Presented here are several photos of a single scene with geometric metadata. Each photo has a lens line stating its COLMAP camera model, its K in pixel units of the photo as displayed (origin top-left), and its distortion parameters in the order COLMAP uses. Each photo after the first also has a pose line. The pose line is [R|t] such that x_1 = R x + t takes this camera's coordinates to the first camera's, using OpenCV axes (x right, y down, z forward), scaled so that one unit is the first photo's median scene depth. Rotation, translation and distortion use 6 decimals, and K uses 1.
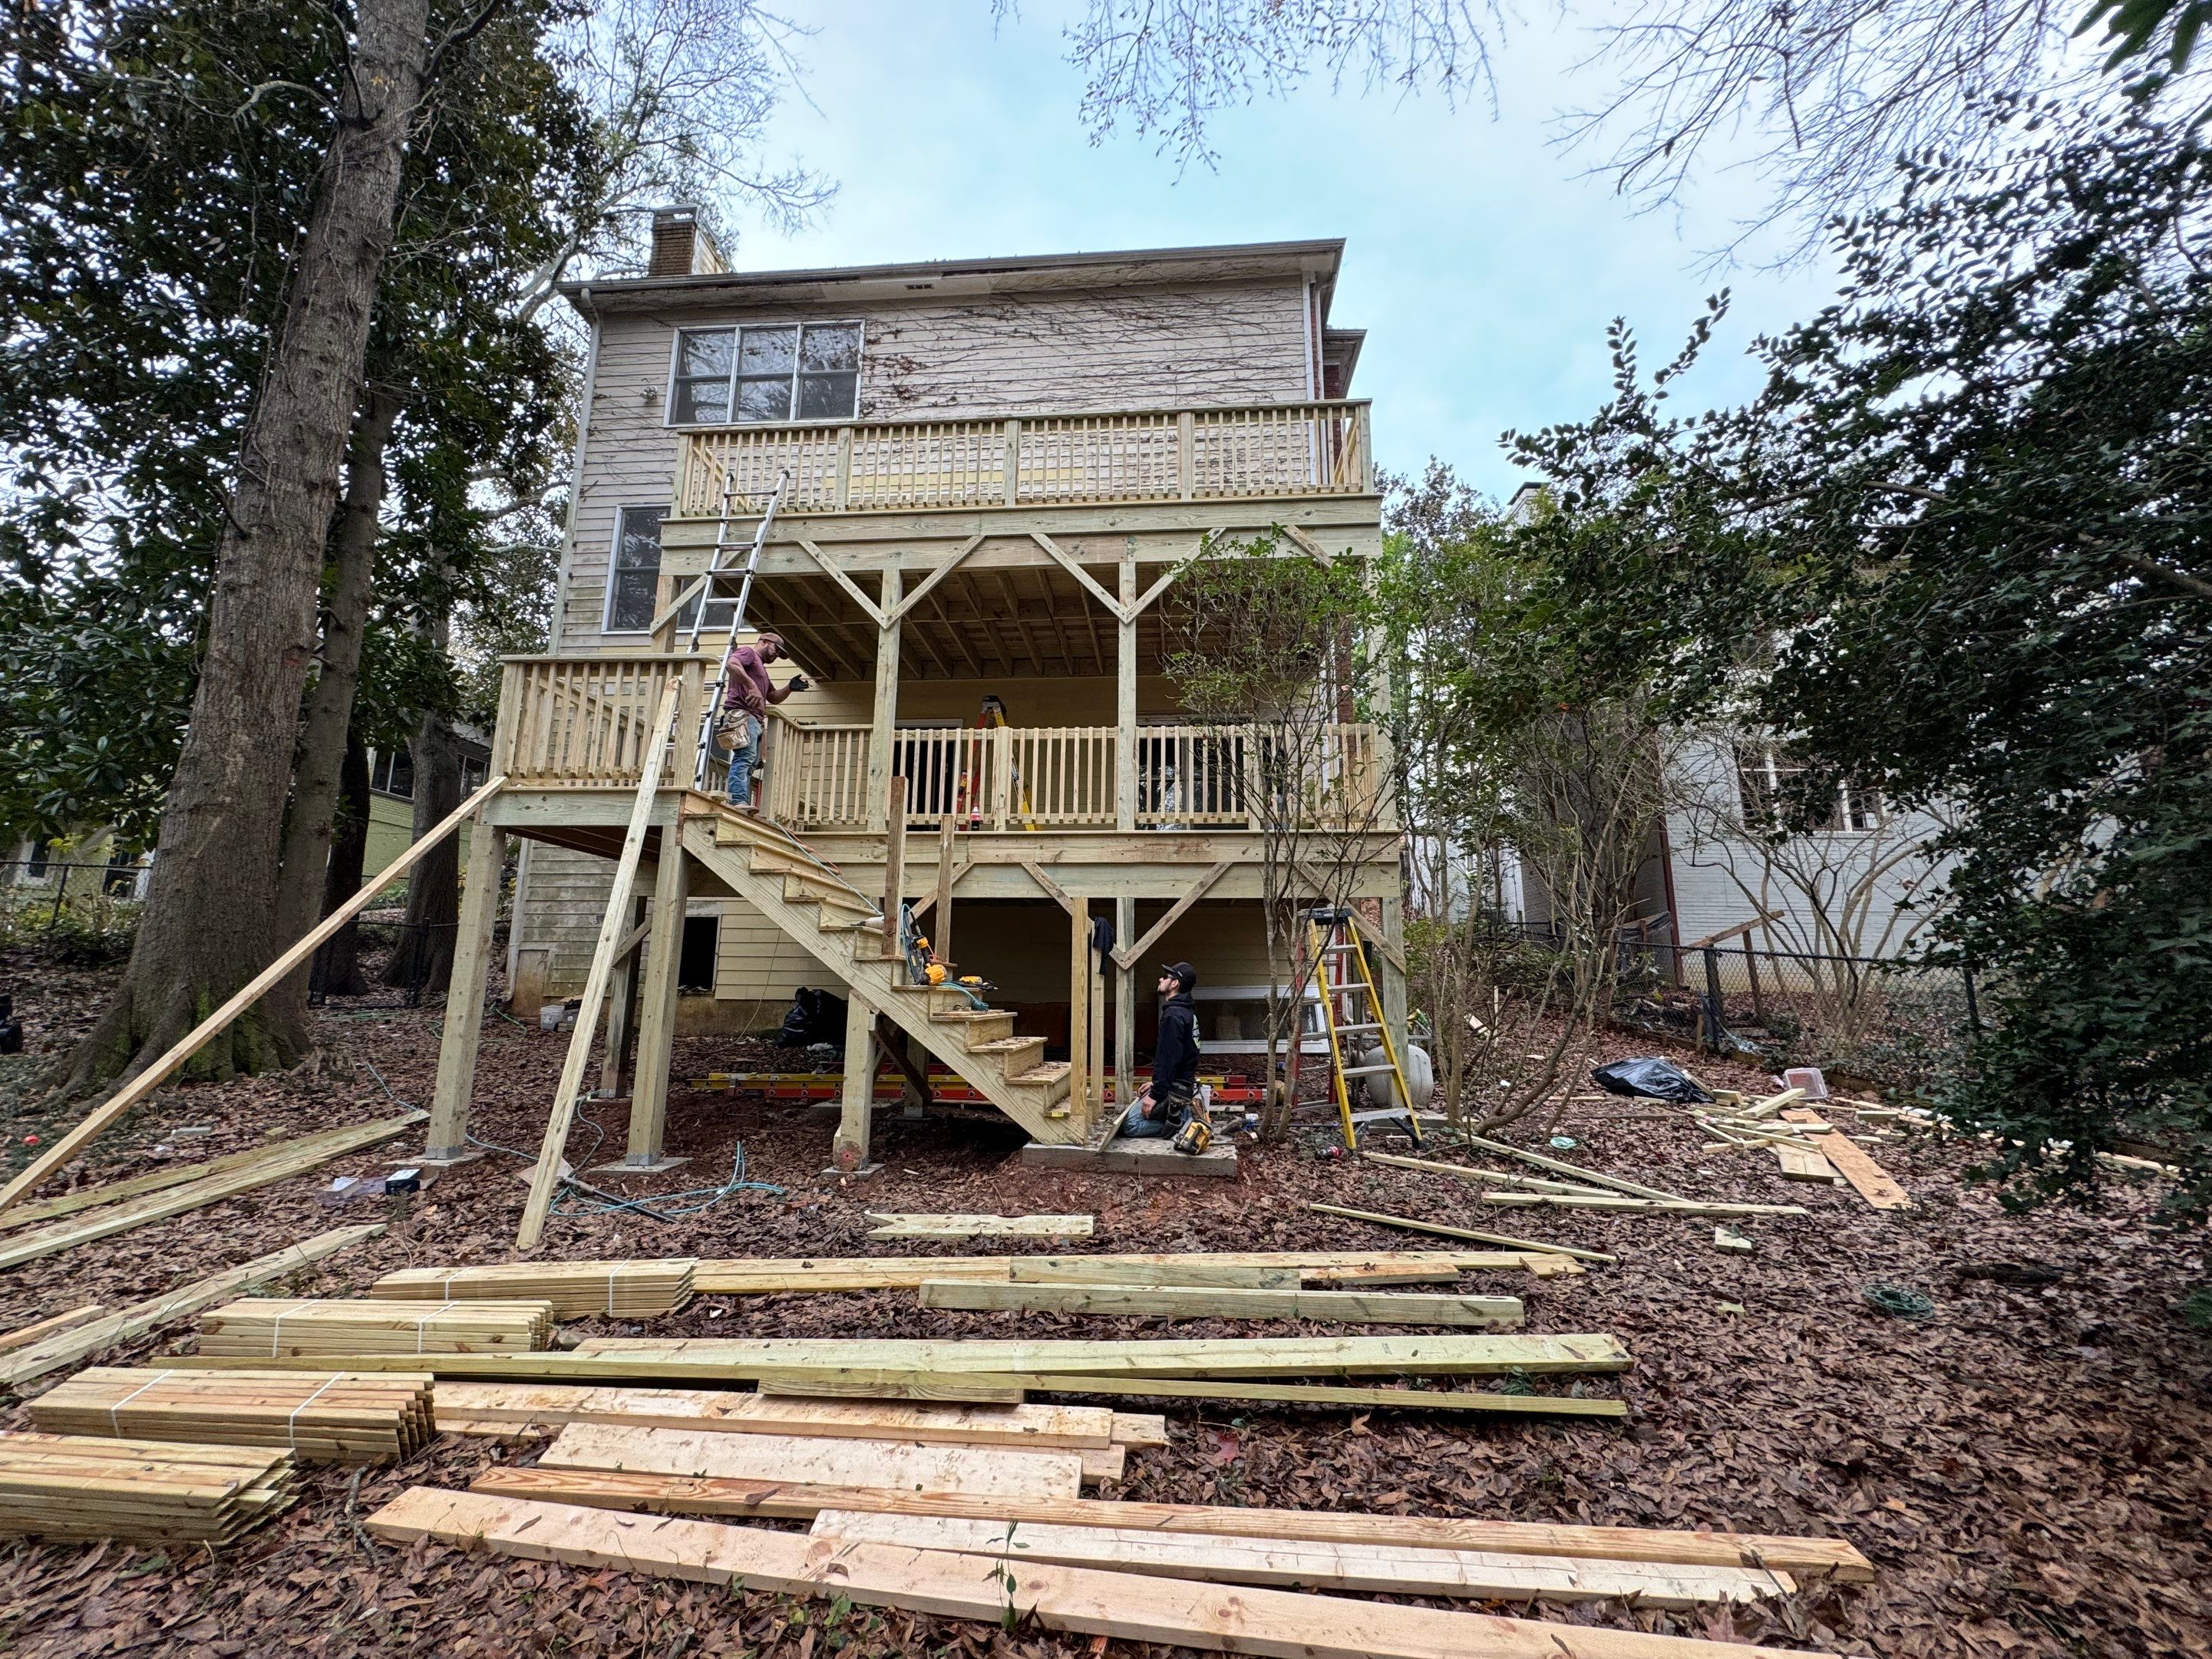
lens RADIAL K [[883.6, 0, 1122.5], [0, 883.6, 824.9], [0, 0, 1]] dist [-0.000933, 0.000135]
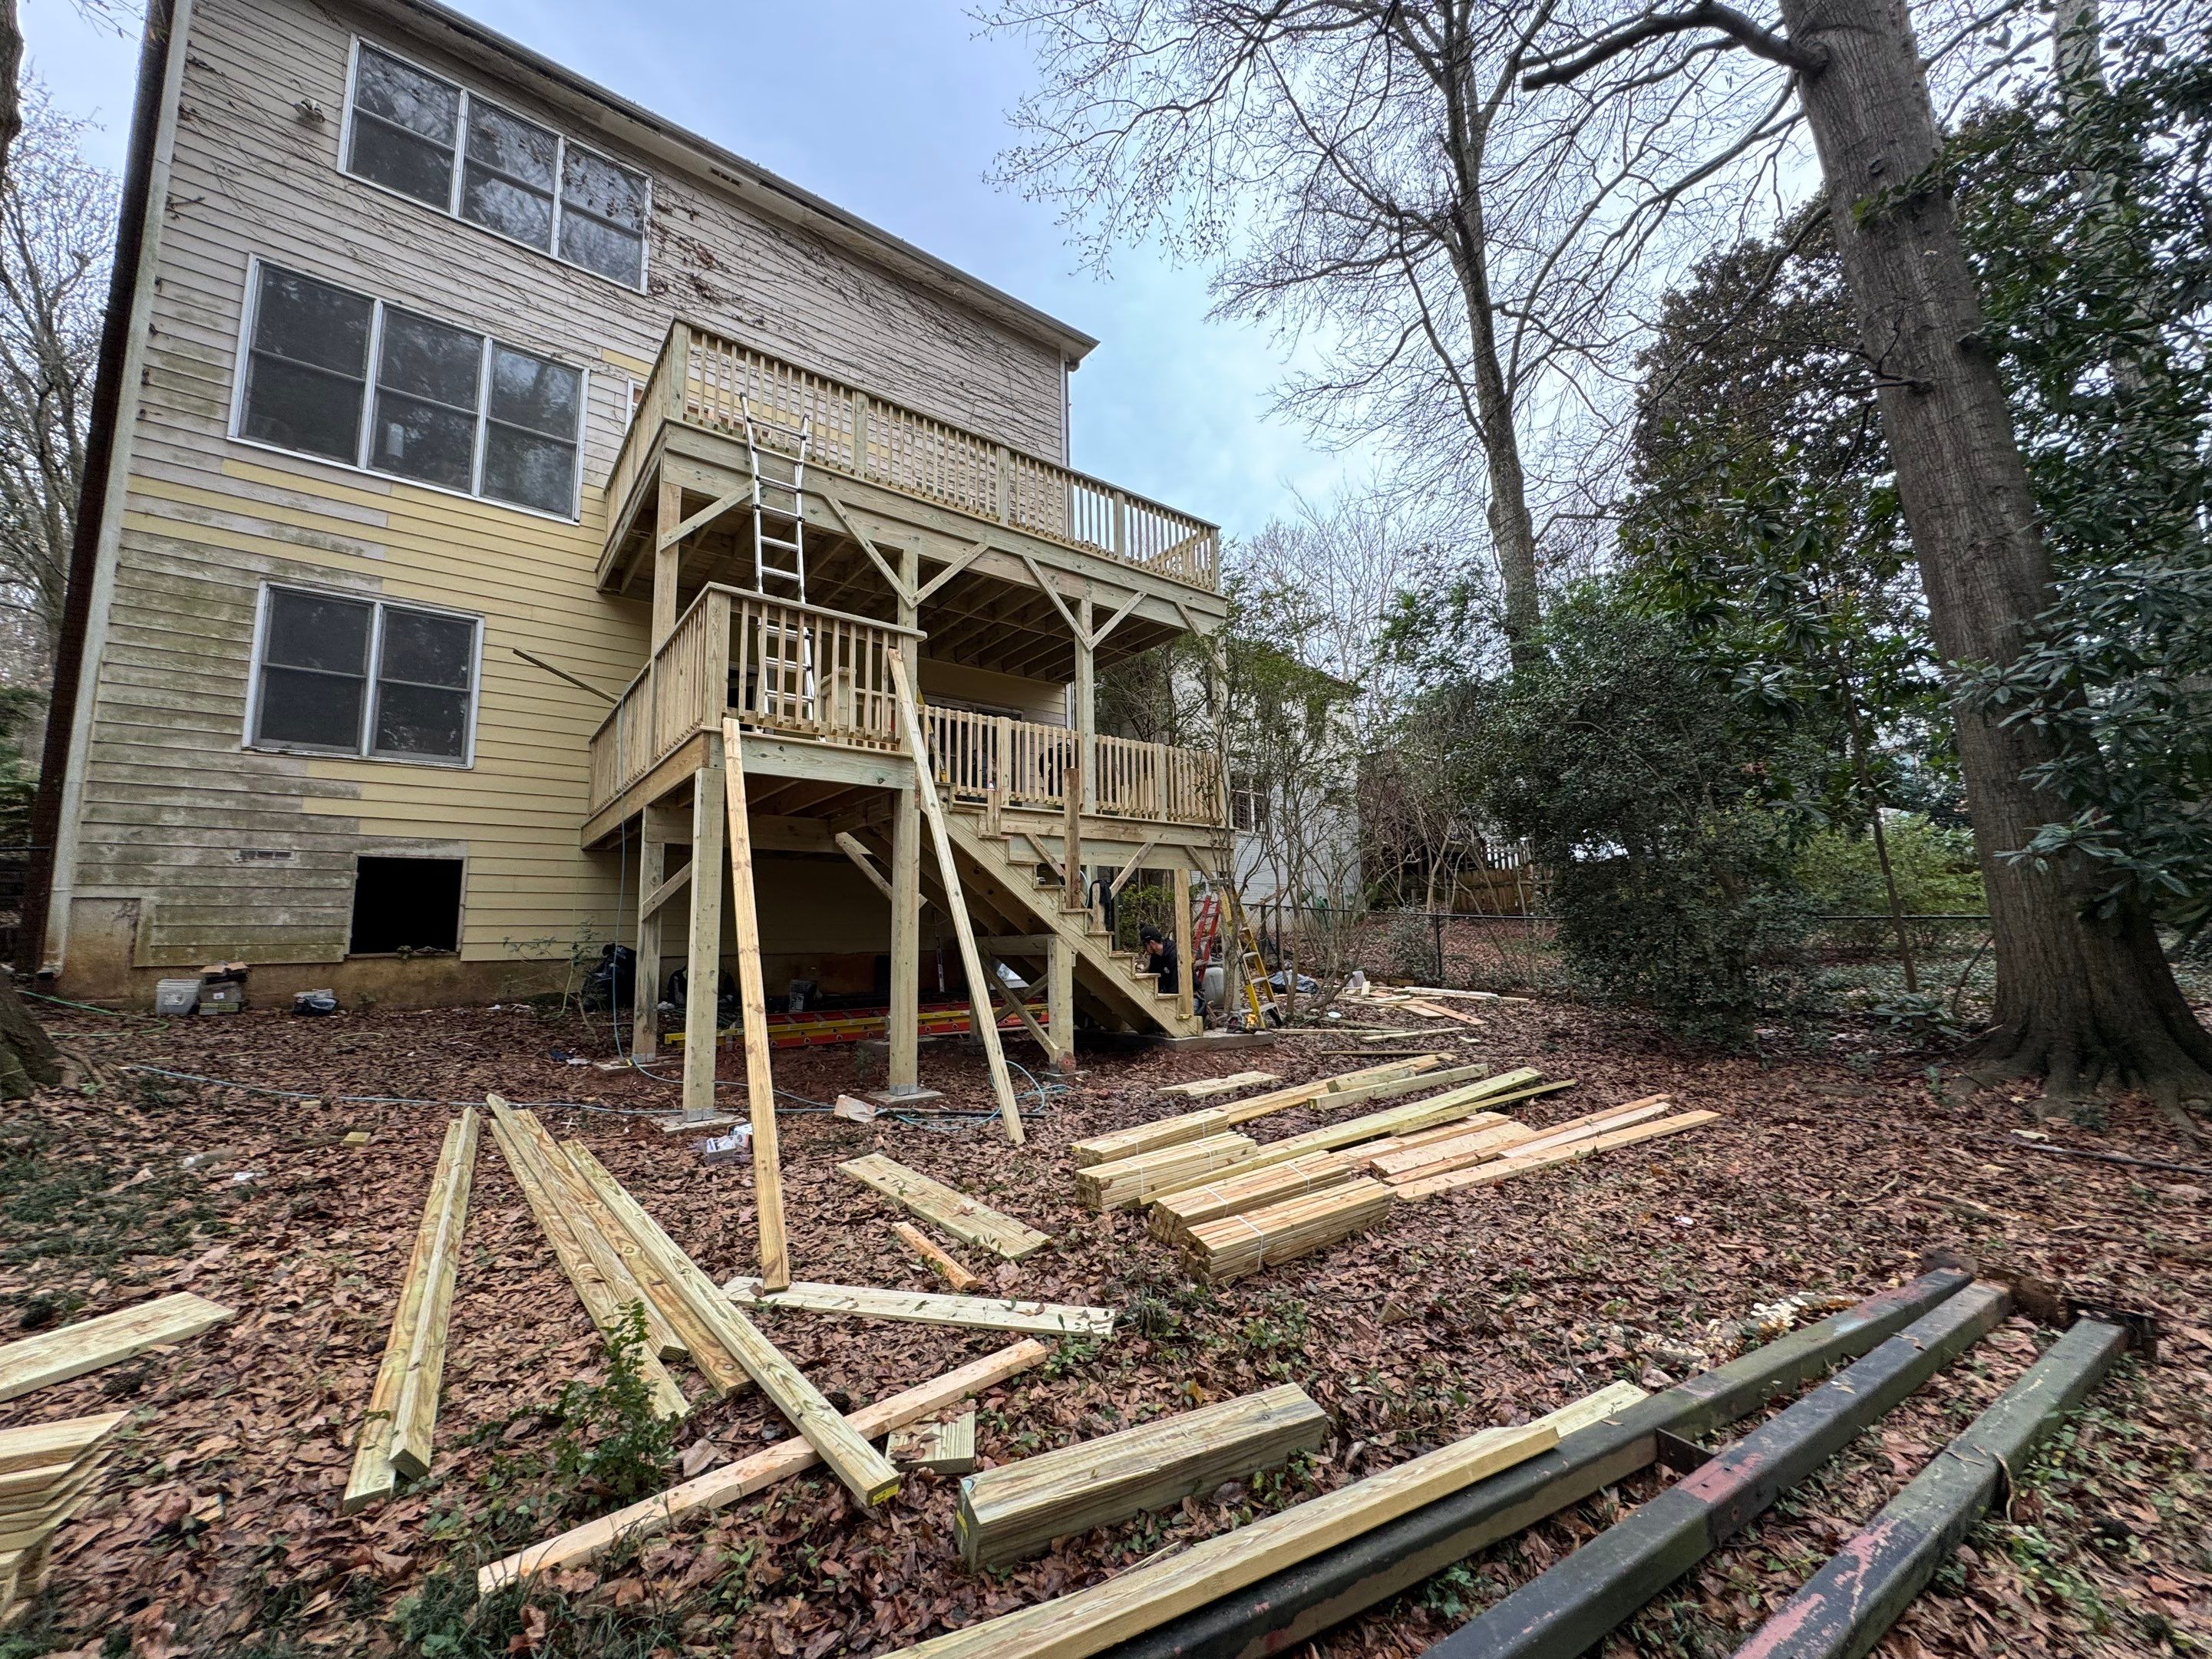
lens RADIAL K [[881.4, 0, 1104.3], [0, 881.4, 831.4], [0, 0, 1]] dist [-0.002183, 0.000300]
pose [[0.734730, 0.063015, 0.675427, -0.998106], [-0.102049, 0.994613, 0.018216, 0.007101], [-0.670640, -0.082311, 0.737202, 0.032013]]
